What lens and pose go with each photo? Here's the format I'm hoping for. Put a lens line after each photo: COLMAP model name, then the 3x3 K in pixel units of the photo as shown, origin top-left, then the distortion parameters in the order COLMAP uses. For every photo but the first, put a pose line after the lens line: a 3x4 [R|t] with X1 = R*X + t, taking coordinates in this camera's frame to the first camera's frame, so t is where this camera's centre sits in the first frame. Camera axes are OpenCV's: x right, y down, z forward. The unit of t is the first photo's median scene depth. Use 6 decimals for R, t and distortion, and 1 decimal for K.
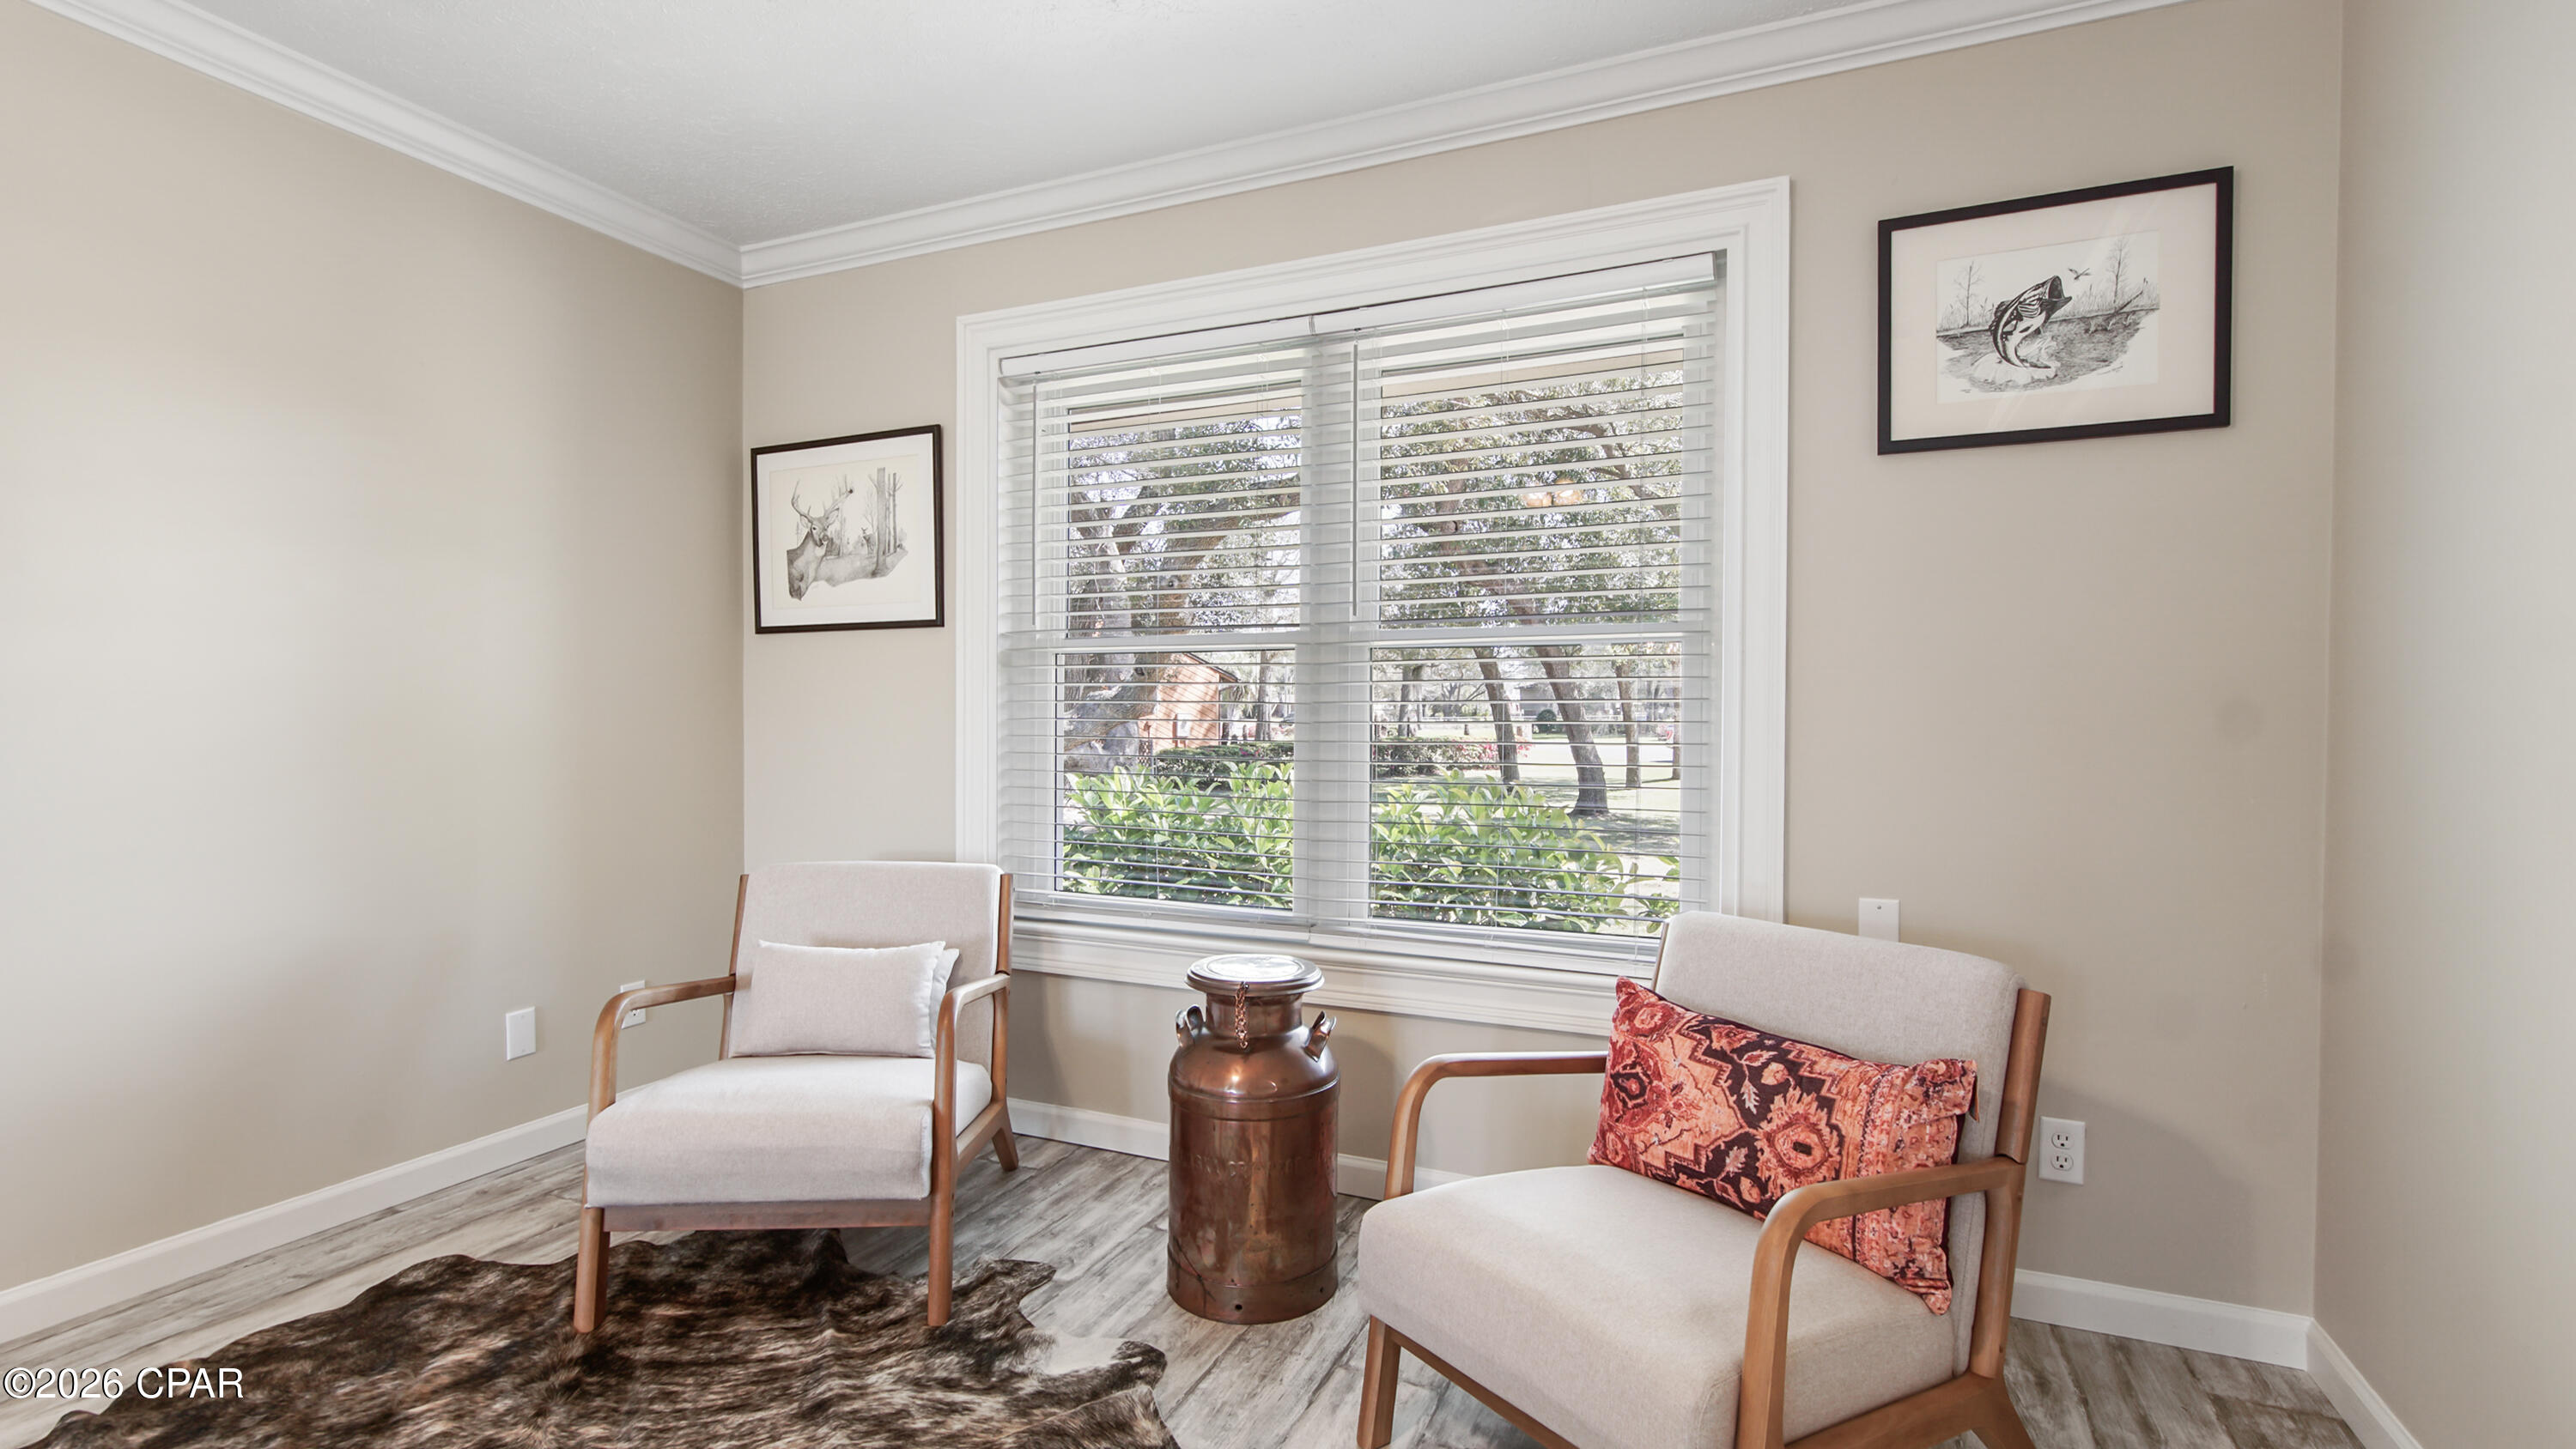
lens RADIAL K [[1175.8, 0, 1280.6], [0, 1175.8, 731.9], [0, 0, 1]] dist [0.001081, 0.000292]
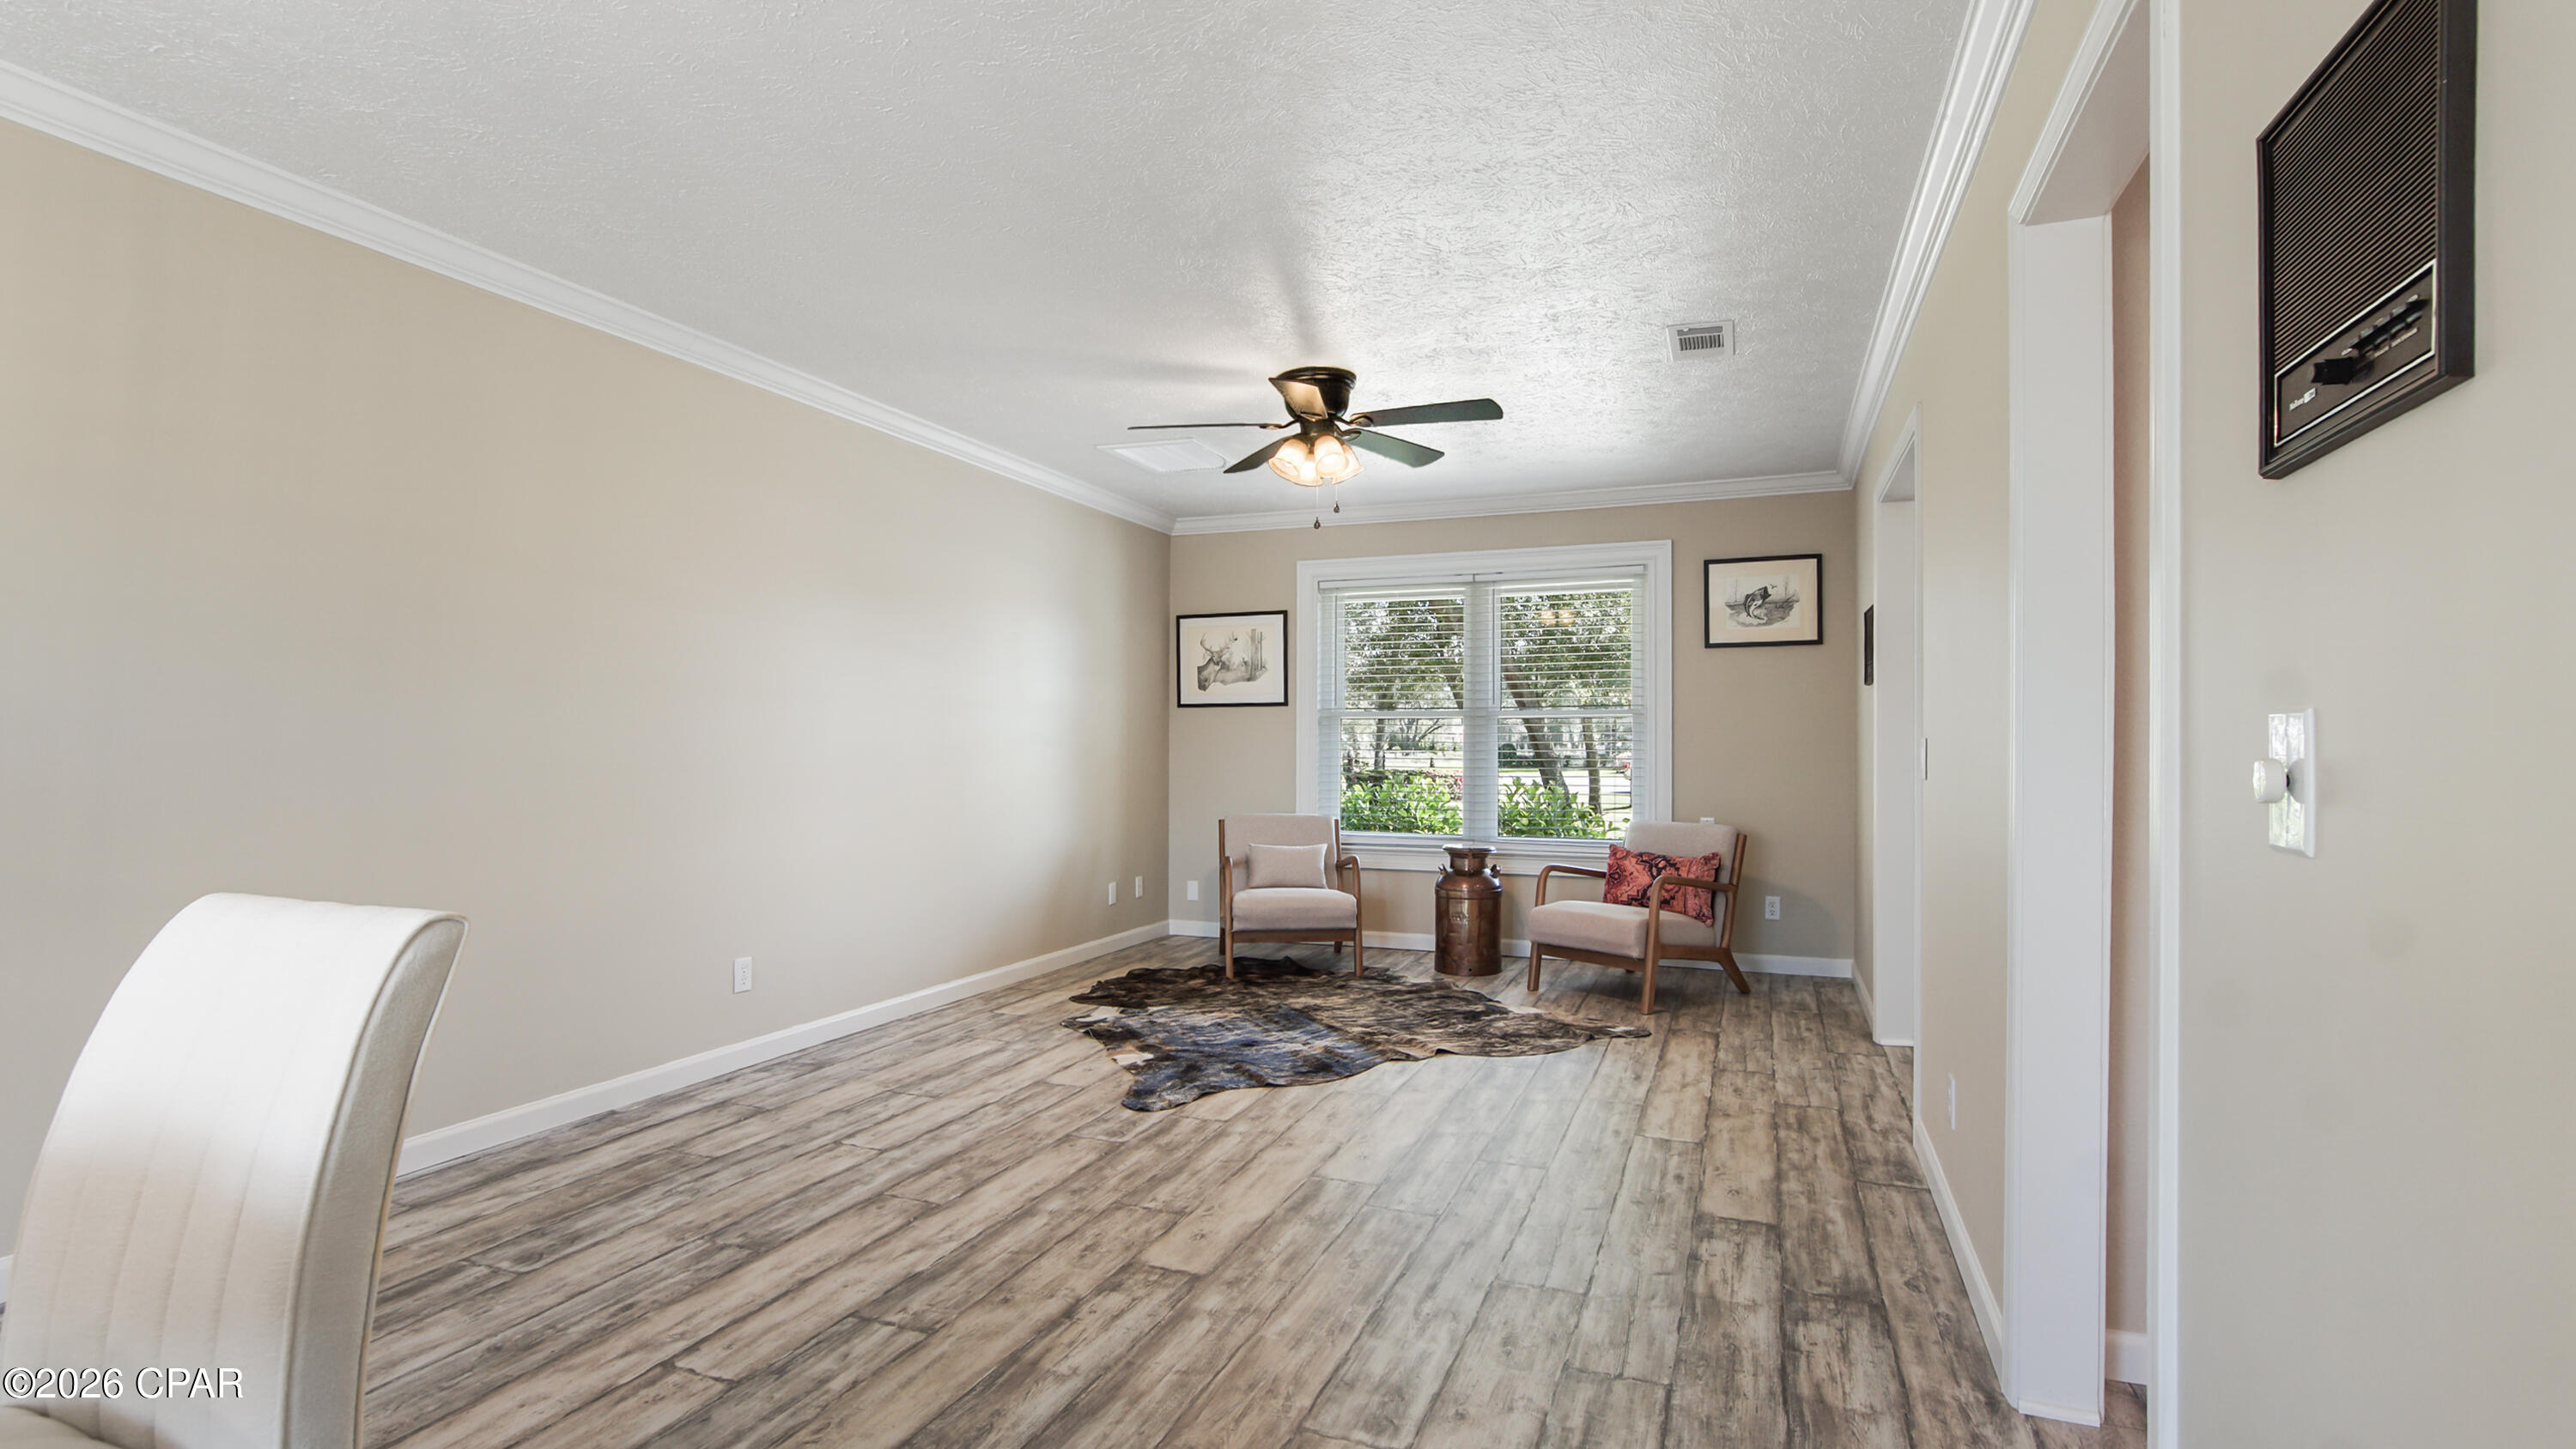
lens RADIAL K [[1195.1, 0, 1294.0], [0, 1195.1, 736.3], [0, 0, 1]] dist [-0.000229, 0.000150]
pose [[0.998848, -0.000107, 0.047982, -0.534596], [0.001312, 0.999685, -0.025072, 0.026616], [-0.047964, 0.025106, 0.998534, -1.608827]]
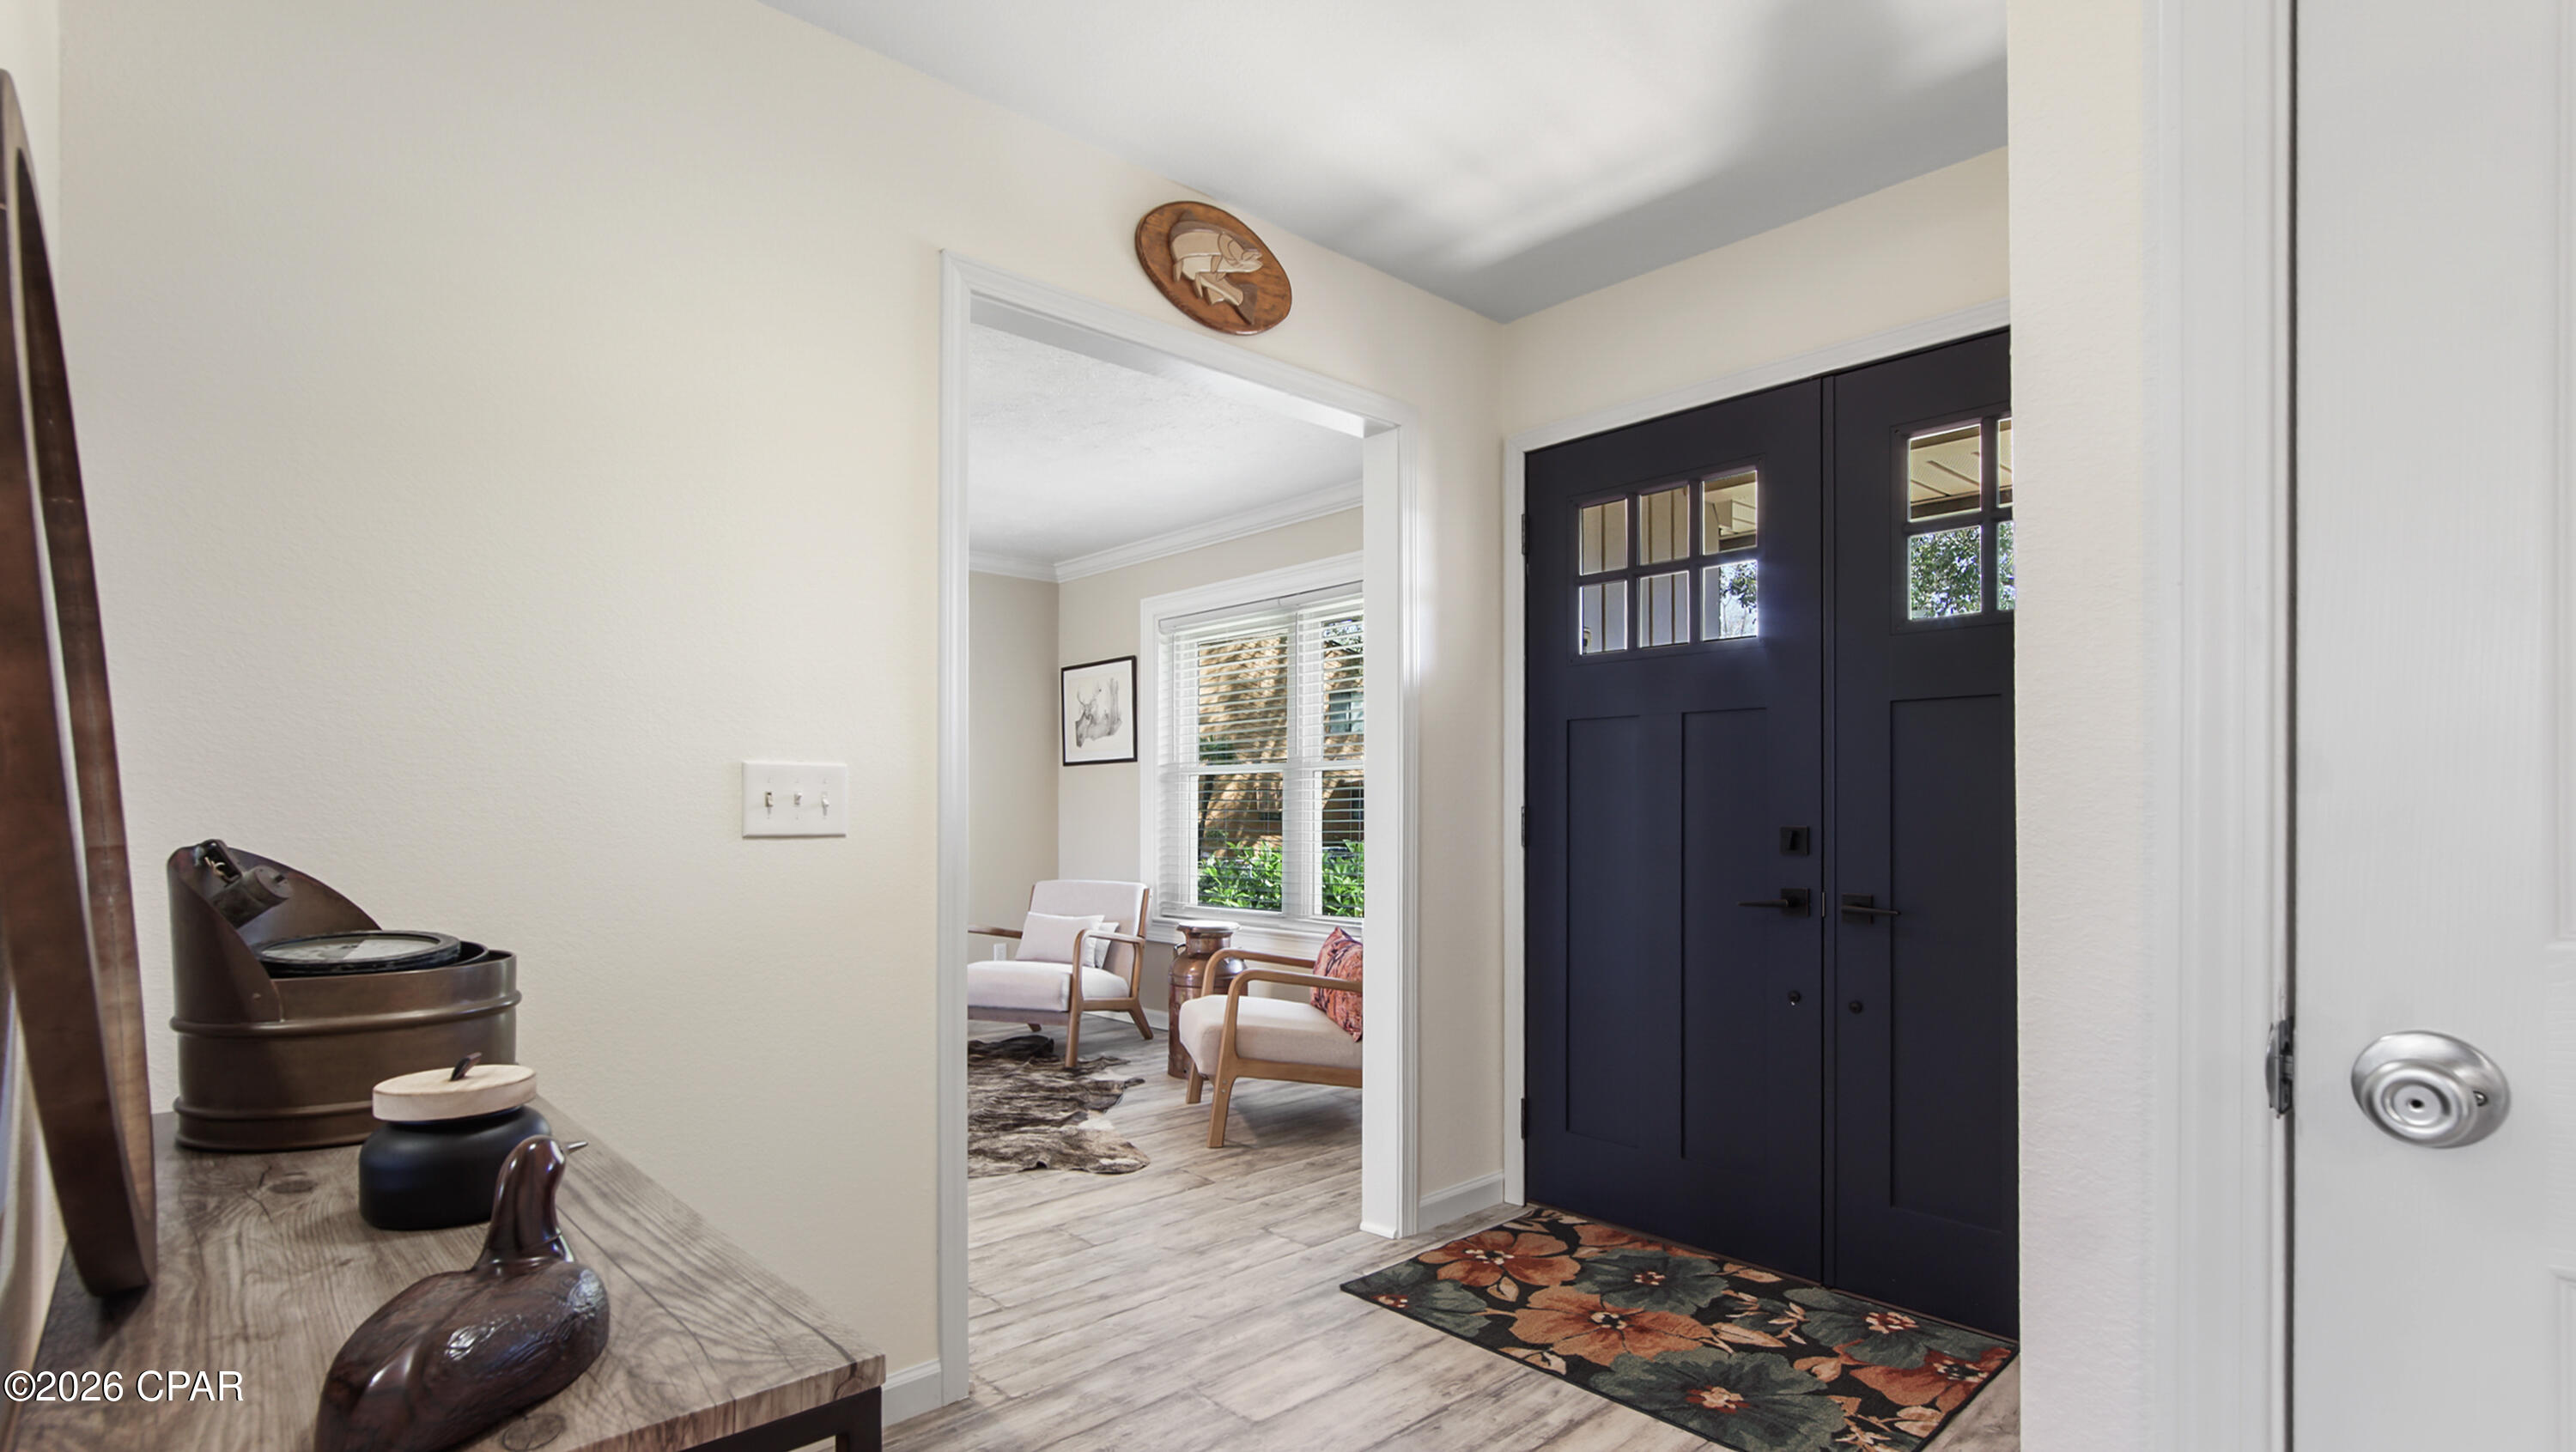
lens RADIAL K [[1229.3, 0, 1269.1], [0, 1229.3, 804.1], [0, 0, 1]] dist [0.000699, 0.000177]
pose [[0.914890, -0.007982, -0.403623, 0.997446], [-0.001453, 0.999733, -0.023066, 0.034172], [0.403700, 0.021689, 0.914634, -1.019203]]
